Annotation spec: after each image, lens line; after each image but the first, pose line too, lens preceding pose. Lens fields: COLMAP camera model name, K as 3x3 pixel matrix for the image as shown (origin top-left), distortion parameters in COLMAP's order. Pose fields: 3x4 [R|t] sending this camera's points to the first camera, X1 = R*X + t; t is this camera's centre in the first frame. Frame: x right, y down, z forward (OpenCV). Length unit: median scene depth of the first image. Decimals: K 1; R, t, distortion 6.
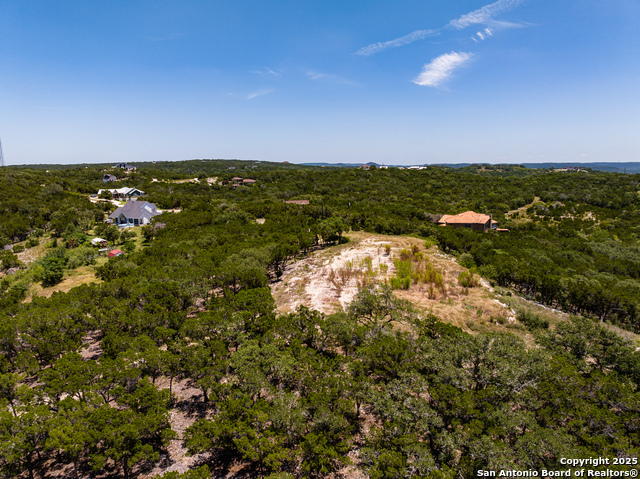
lens RADIAL K [[447.0, 0, 320.0], [0, 447.0, 239.5], [0, 0, 1]] dist [-0.052422, 0.026437]
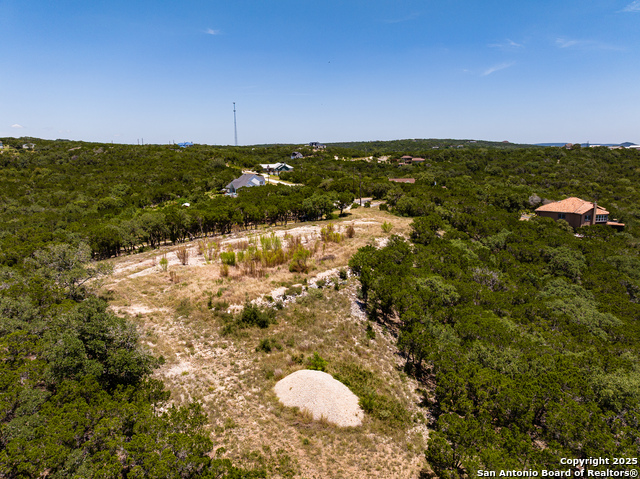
lens RADIAL K [[447.0, 0, 320.0], [0, 447.0, 239.5], [0, 0, 1]] dist [-0.052422, 0.026437]
pose [[0.881265, 0.092407, -0.463501, 0.188483], [-0.072295, 0.995515, 0.061017, -0.002863], [0.467060, -0.020263, 0.883993, 0.061008]]
